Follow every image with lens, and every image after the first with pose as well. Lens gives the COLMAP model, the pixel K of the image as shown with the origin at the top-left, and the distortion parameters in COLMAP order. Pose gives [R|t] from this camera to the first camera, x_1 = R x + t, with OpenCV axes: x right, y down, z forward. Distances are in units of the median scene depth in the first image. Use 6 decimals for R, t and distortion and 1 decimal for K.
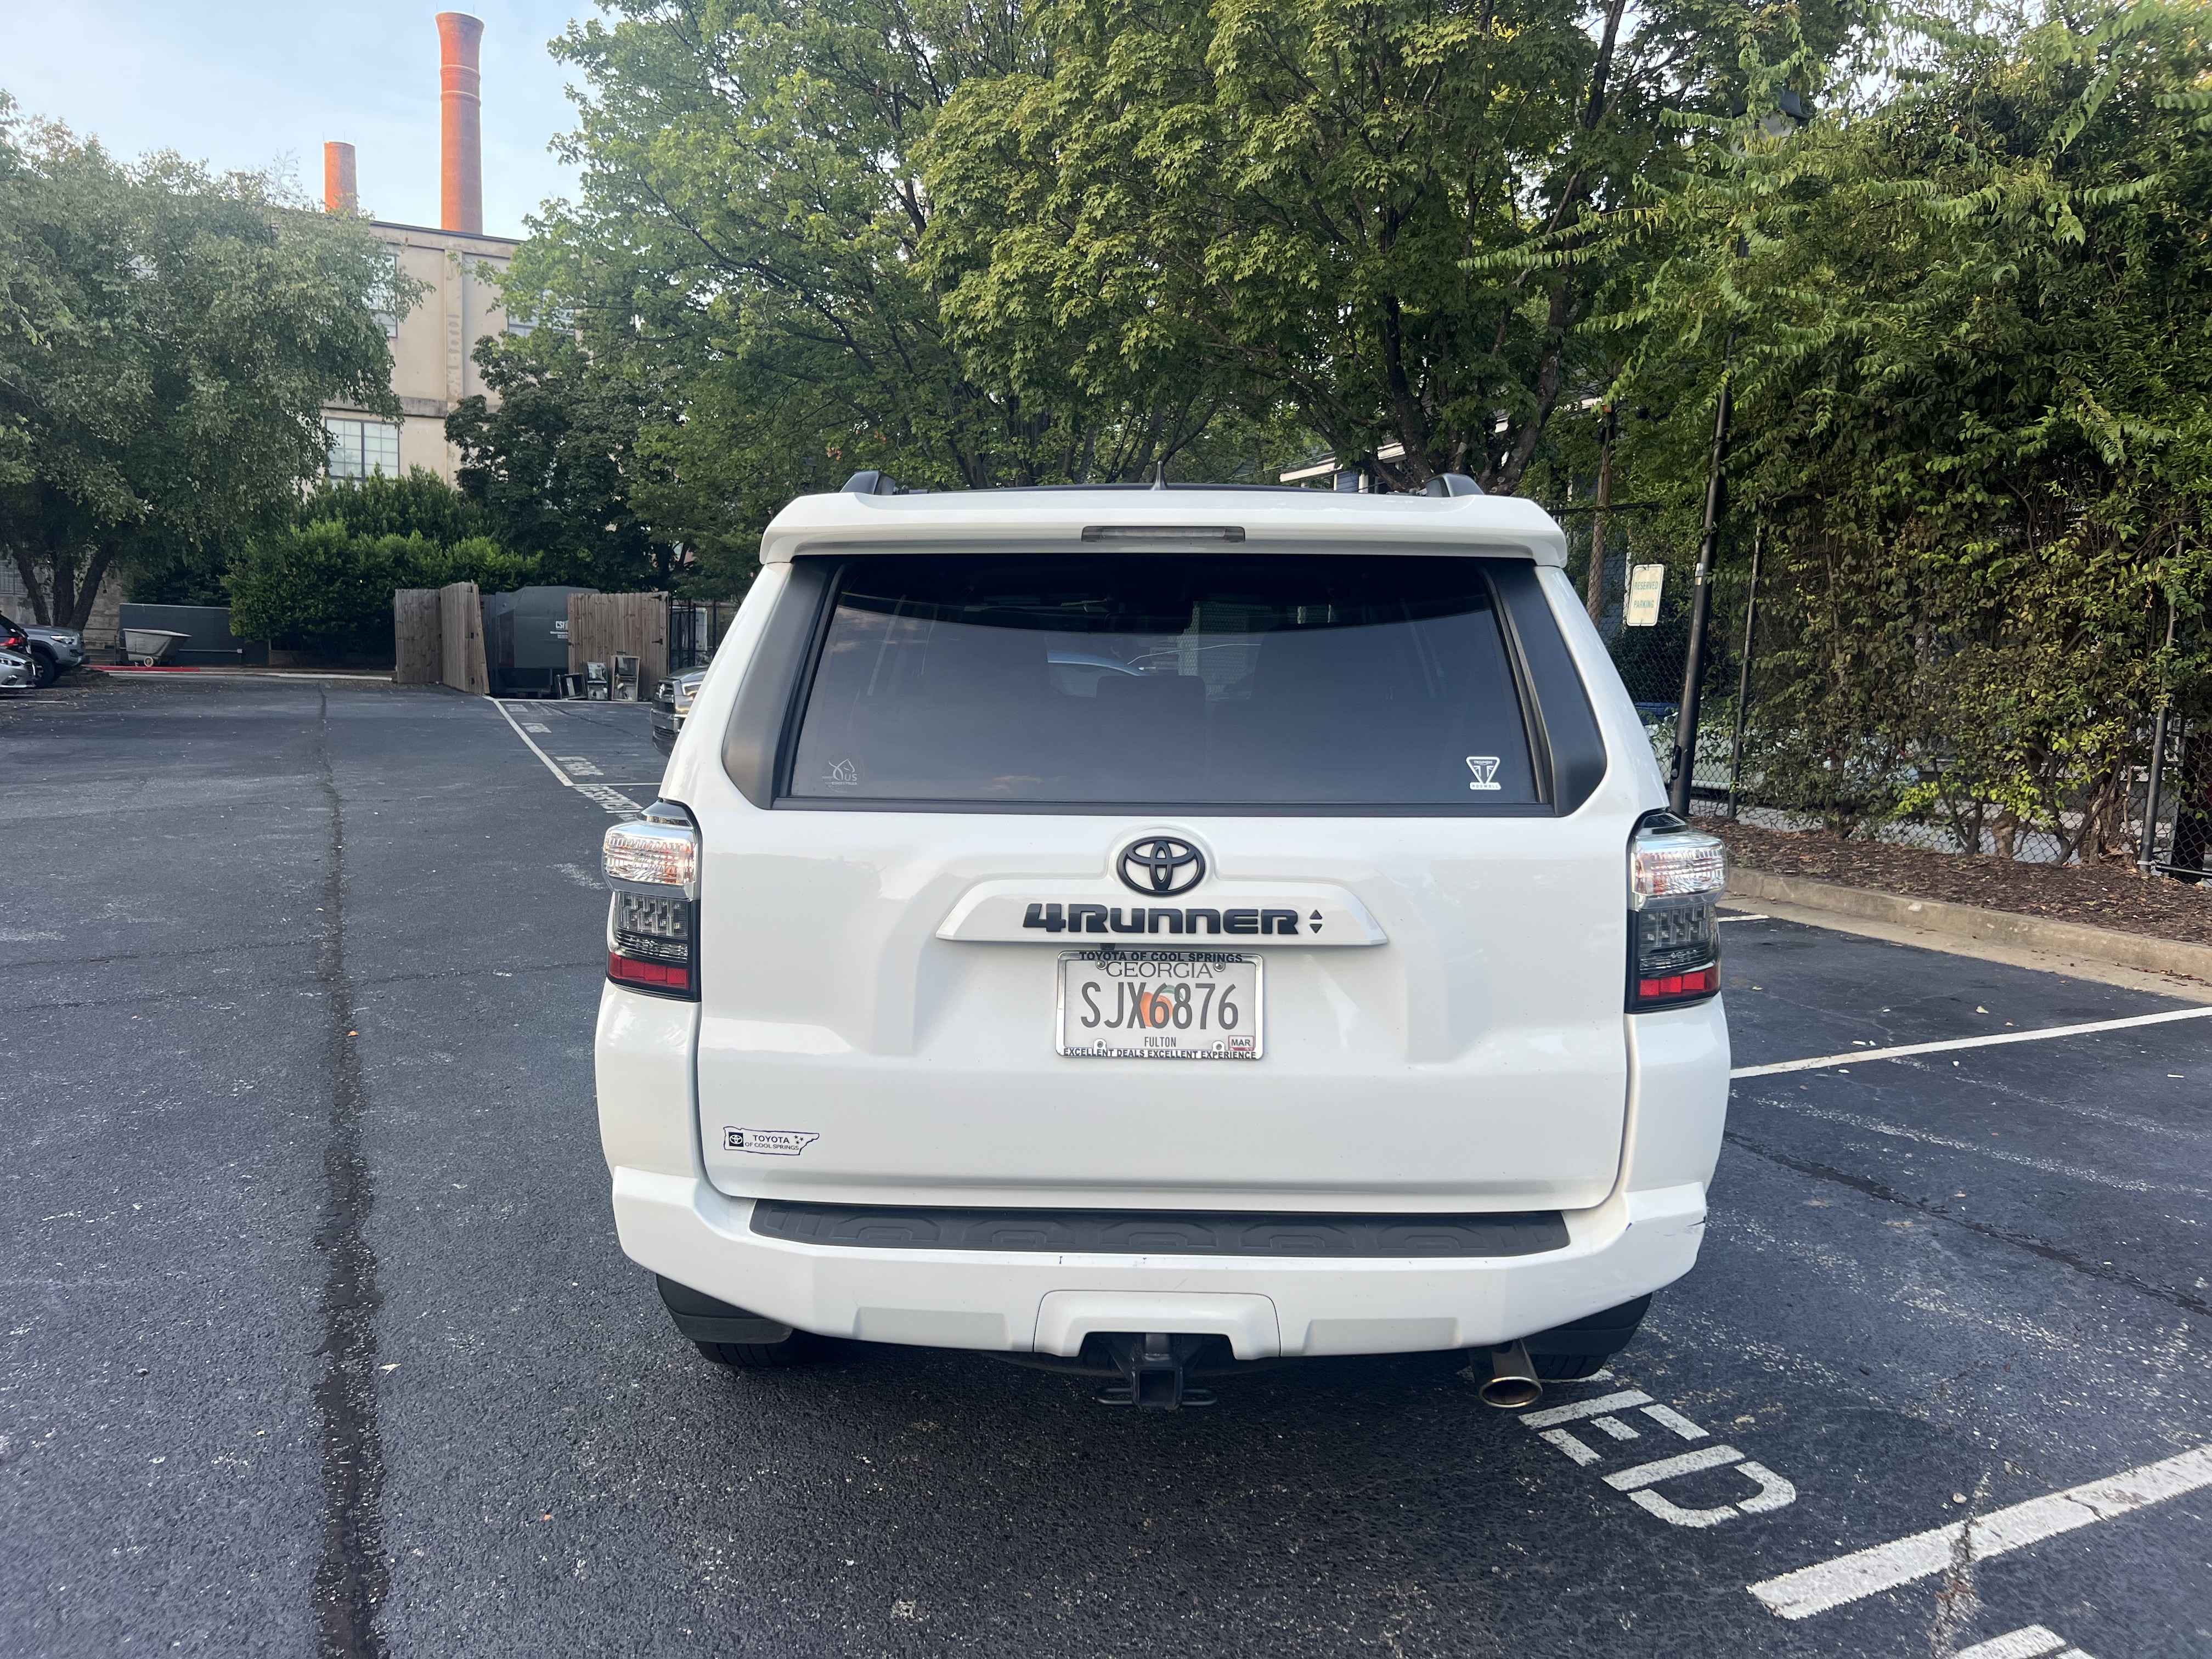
lens RADIAL K [[1685.1, 0, 1113.7], [0, 1685.1, 827.6], [0, 0, 1]] dist [0.057548, -0.062283]
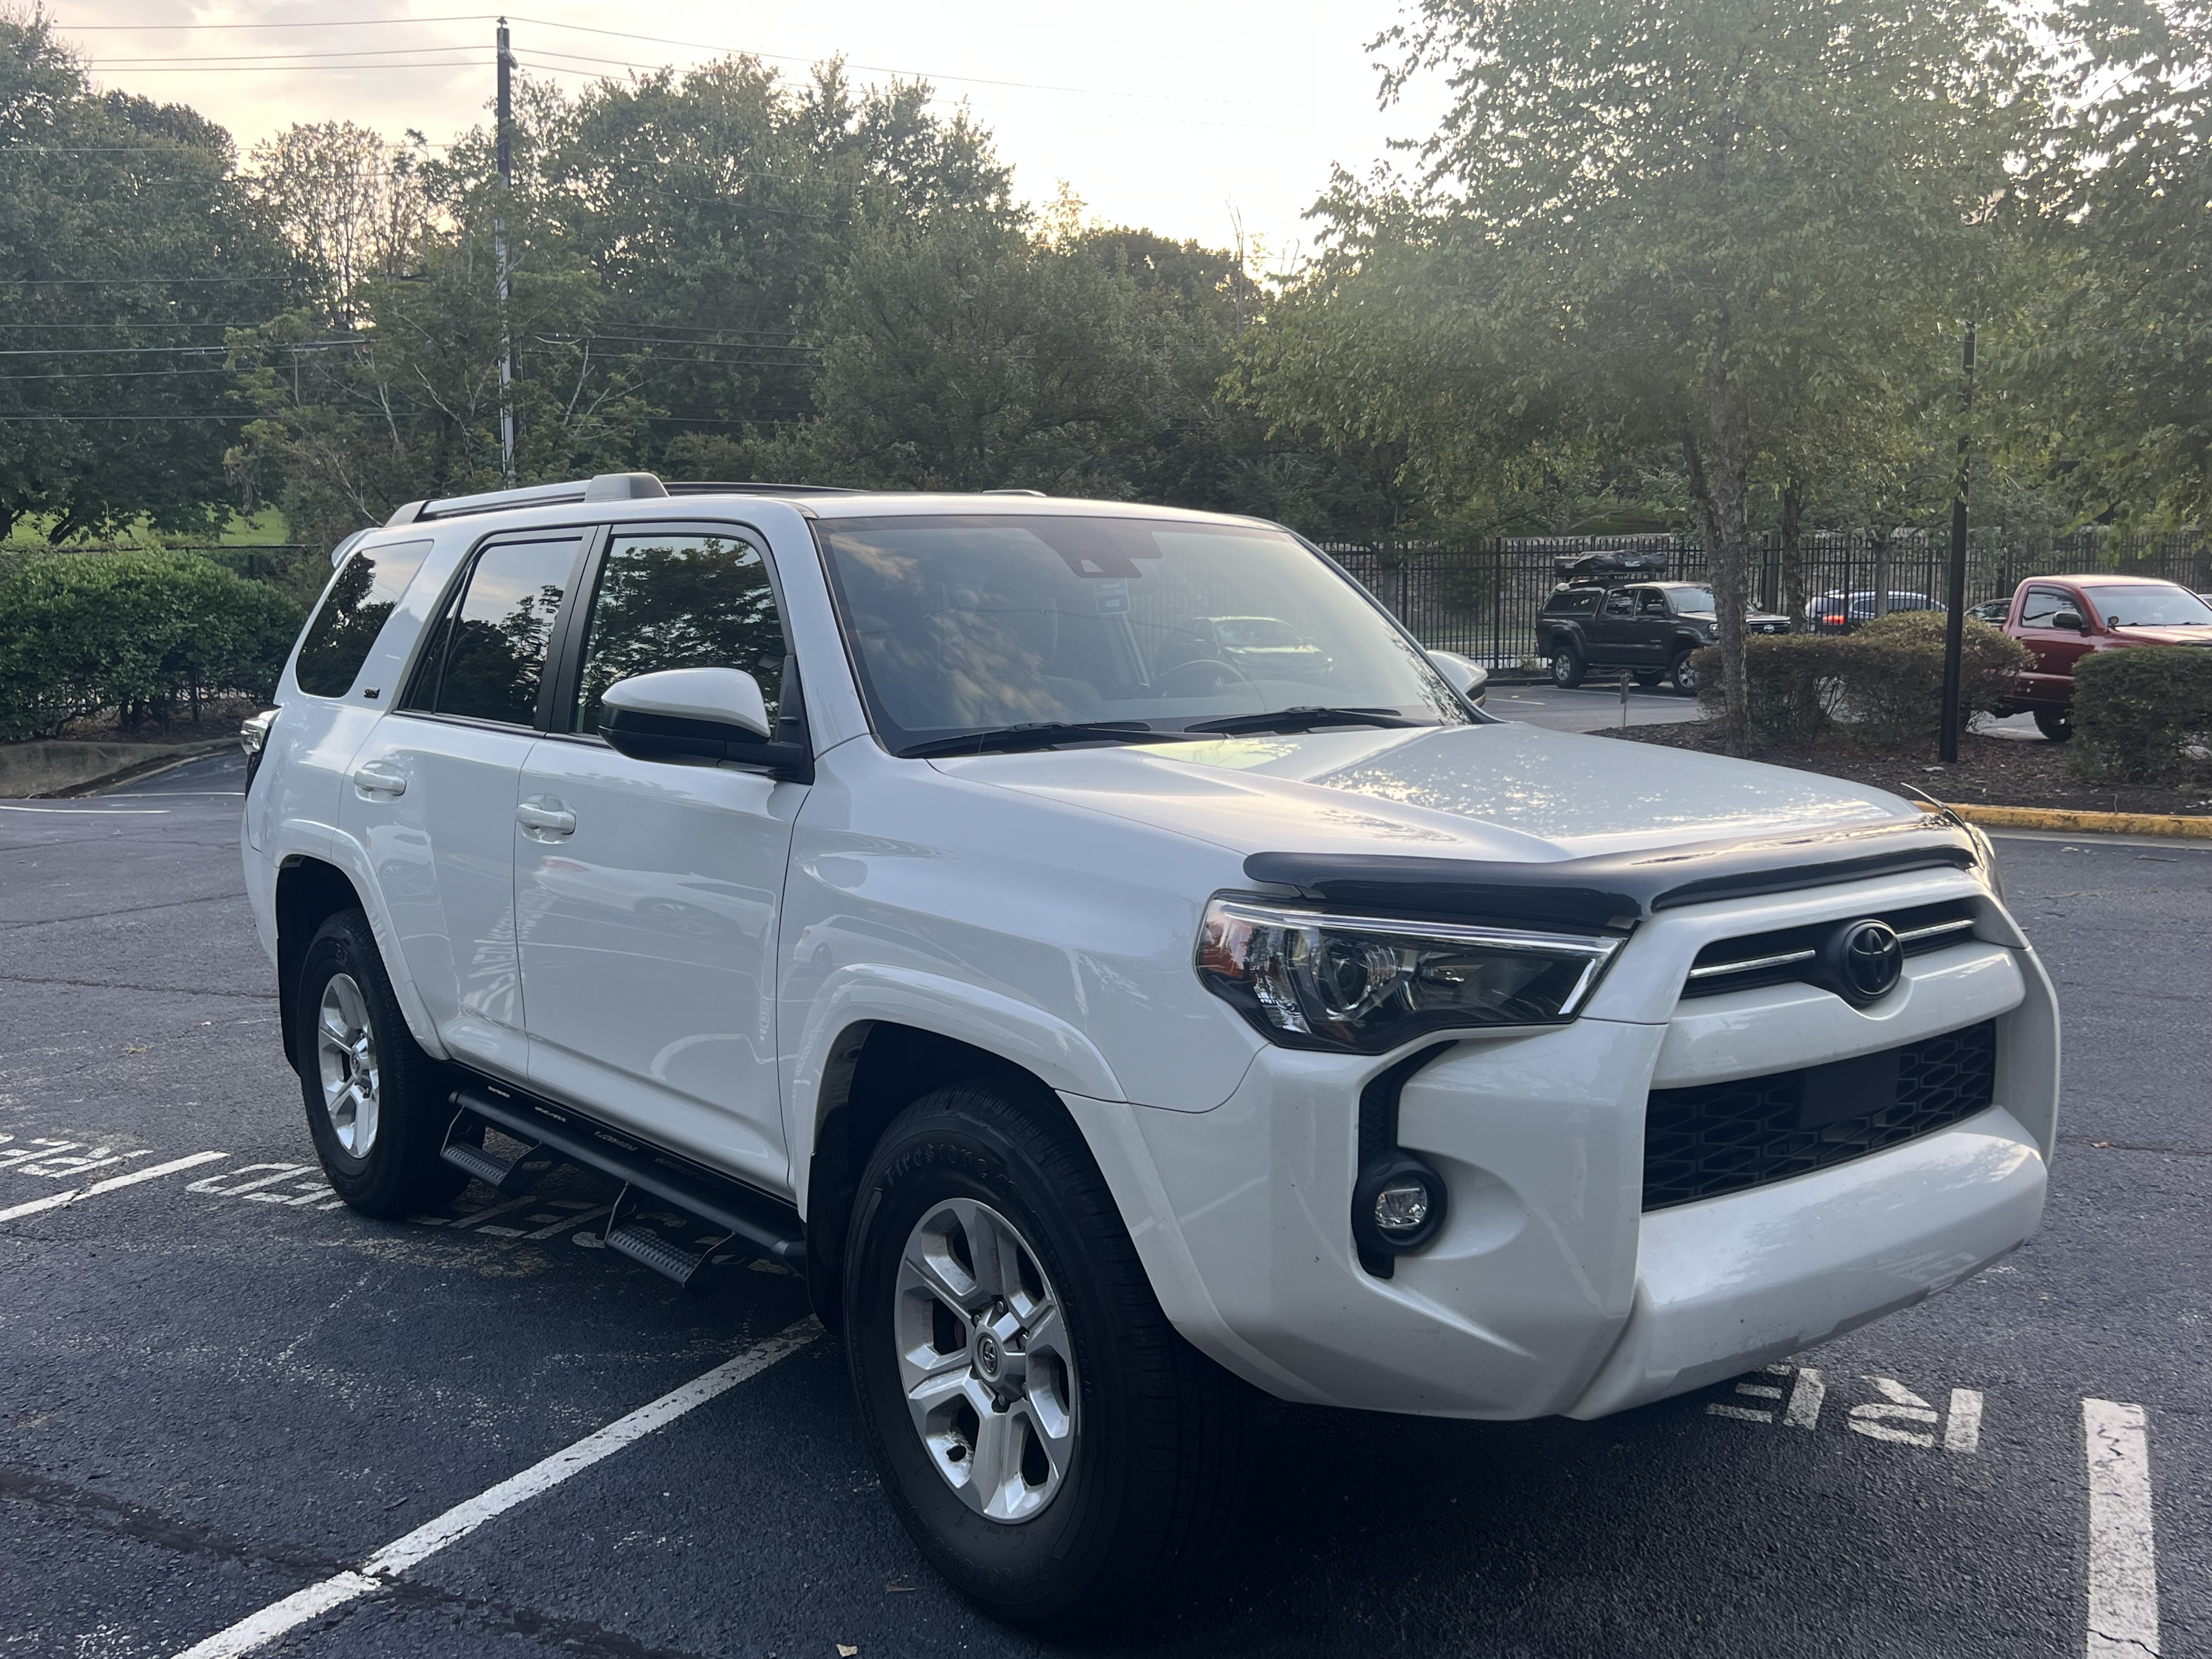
lens RADIAL K [[2037.9, 0, 1068.2], [0, 2037.9, 826.3], [0, 0, 1]] dist [0.026564, -0.013529]
pose [[-0.784890, 0.066288, -0.616079, 0.789899], [-0.062636, 0.980680, 0.185317, -0.268056], [0.616461, 0.184043, -0.765575, 2.510371]]
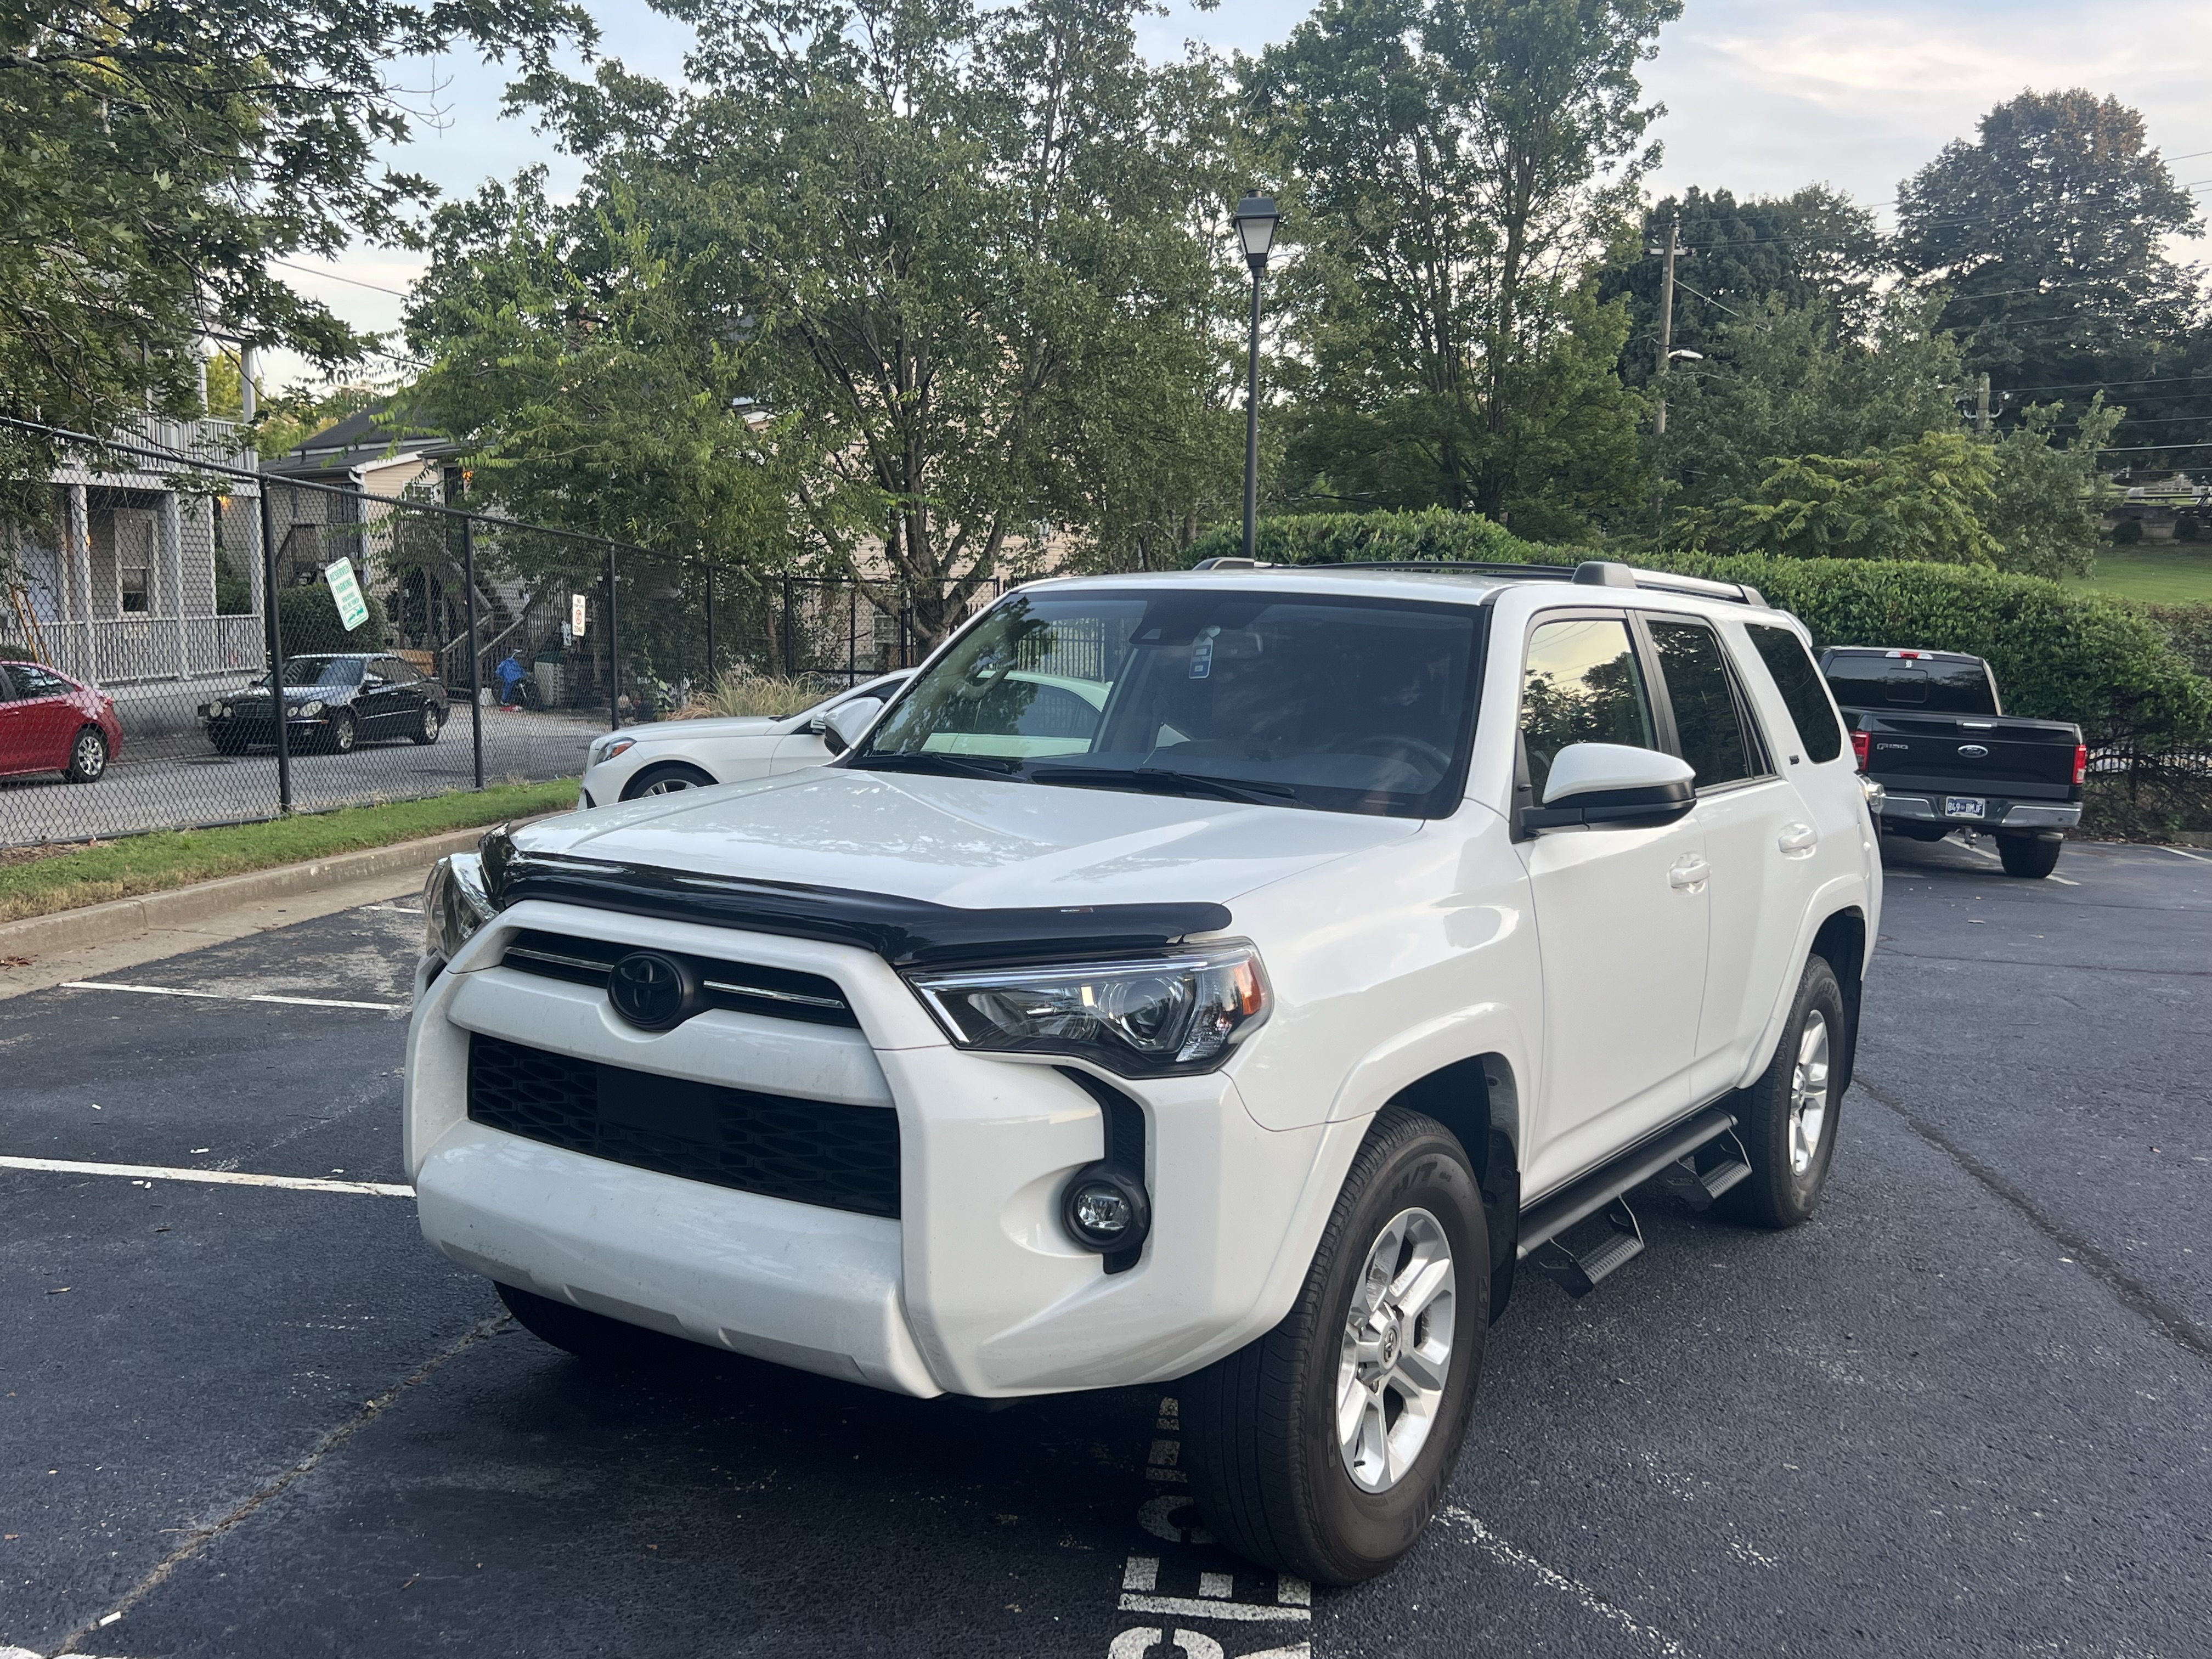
lens RADIAL K [[2015.1, 0, 1106.0], [0, 2015.1, 829.5], [0, 0, 1]] dist [0.010565, -0.006633]
pose [[-0.852064, -0.090504, 0.515555, -0.584711], [0.009449, 0.982119, 0.188024, -0.315638], [-0.523353, 0.165080, -0.835973, 2.712331]]
